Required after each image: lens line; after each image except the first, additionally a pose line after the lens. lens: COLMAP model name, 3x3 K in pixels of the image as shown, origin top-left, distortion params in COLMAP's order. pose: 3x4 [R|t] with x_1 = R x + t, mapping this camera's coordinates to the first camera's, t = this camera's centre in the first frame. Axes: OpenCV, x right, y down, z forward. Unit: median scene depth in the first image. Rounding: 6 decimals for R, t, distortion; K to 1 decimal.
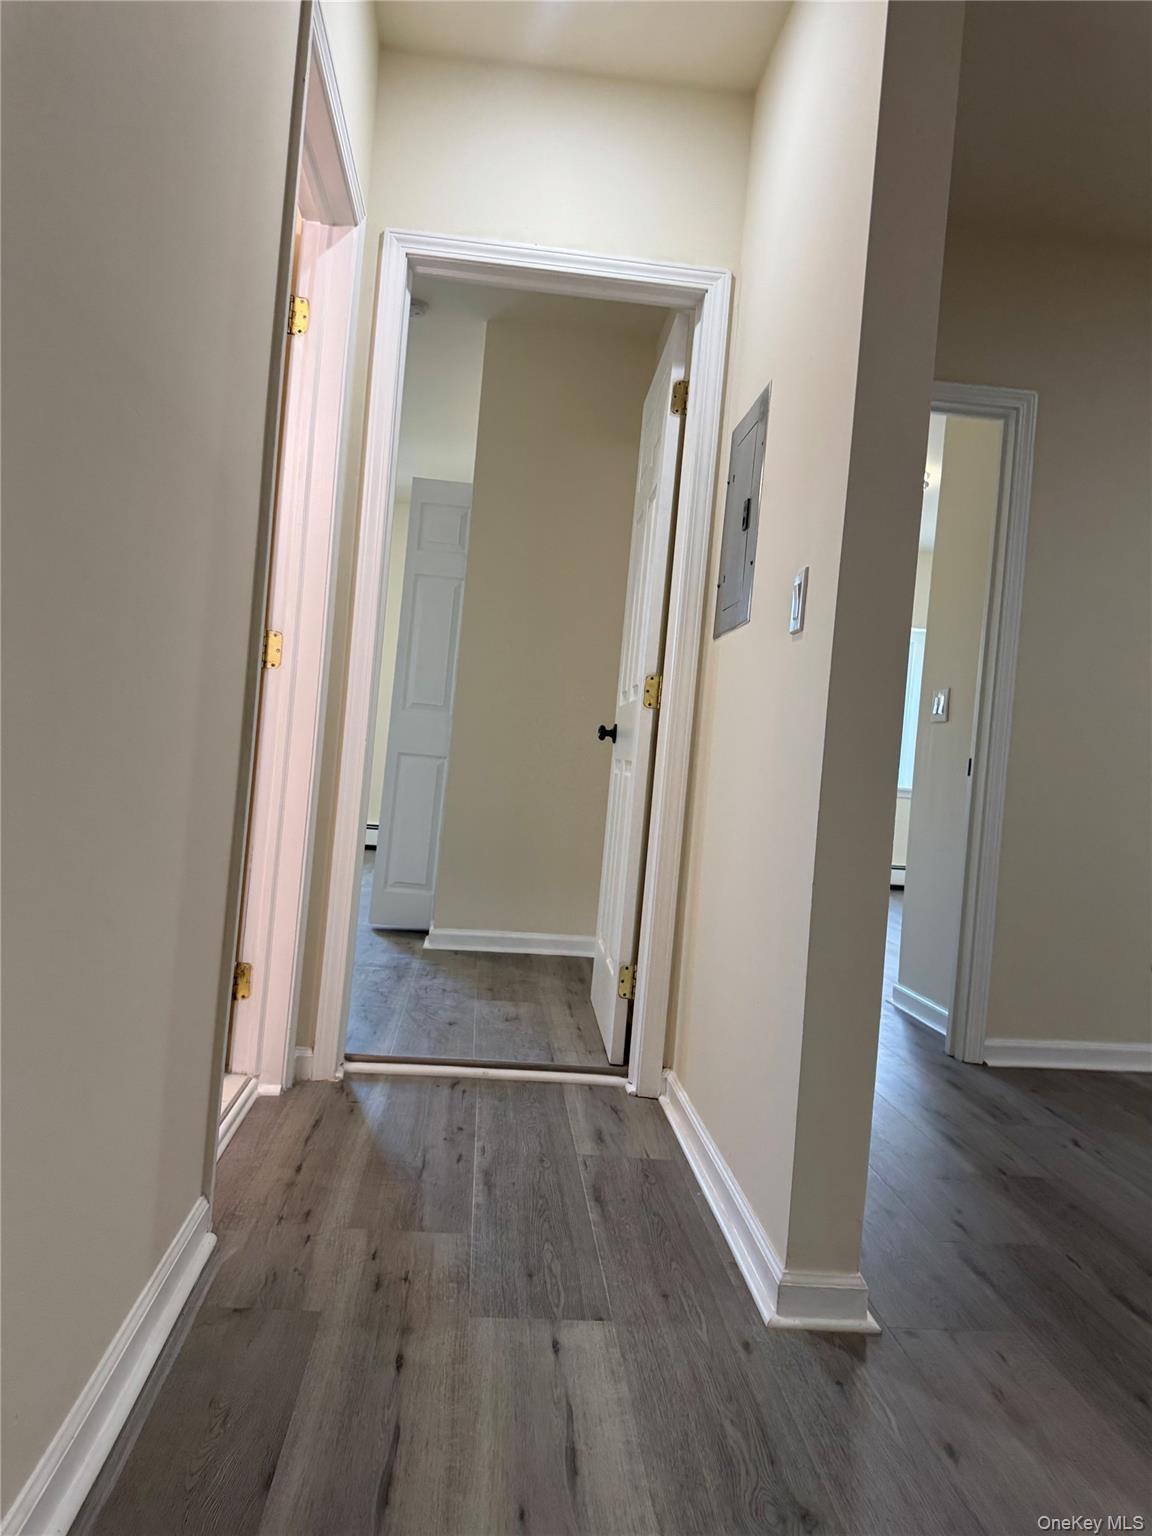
lens RADIAL K [[1078.4, 0, 576.0], [0, 1078.4, 768.0], [0, 0, 1]] dist [0.003809, -0.007311]
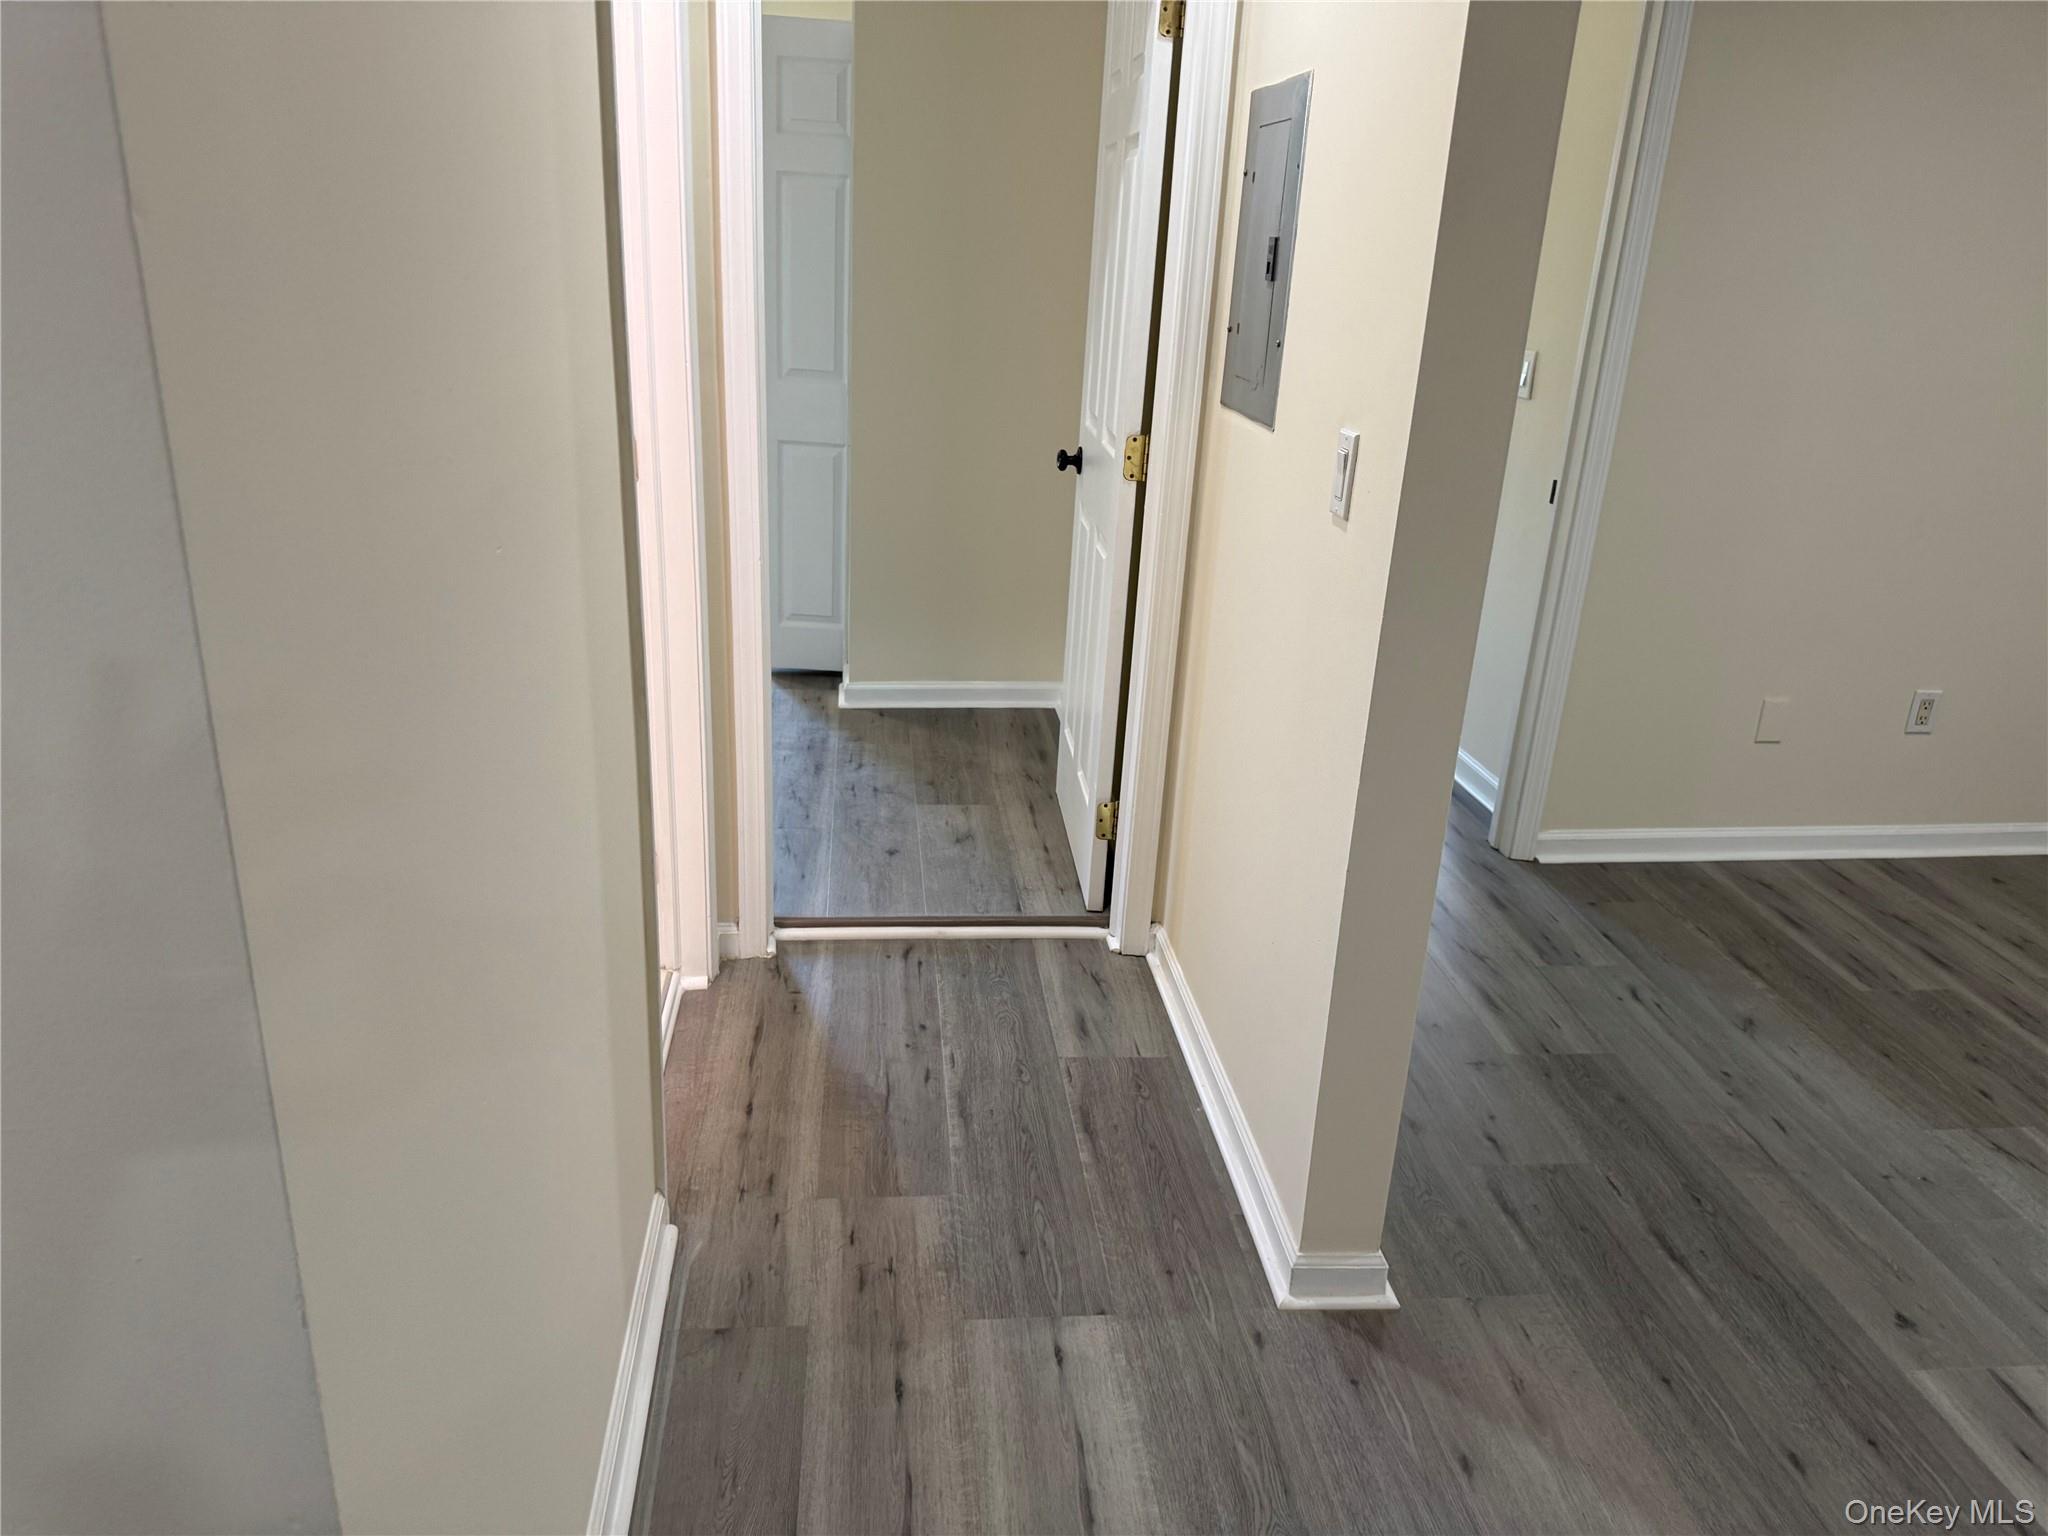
lens RADIAL K [[1437.8, 0, 1006.4], [0, 1437.8, 761.1], [0, 0, 1]] dist [0.003809, -0.007311]
pose [[0.999166, -0.040593, -0.004375, -0.030239], [0.039401, 0.930592, 0.363932, -0.332229], [-0.010702, -0.363801, 0.931415, 0.005247]]
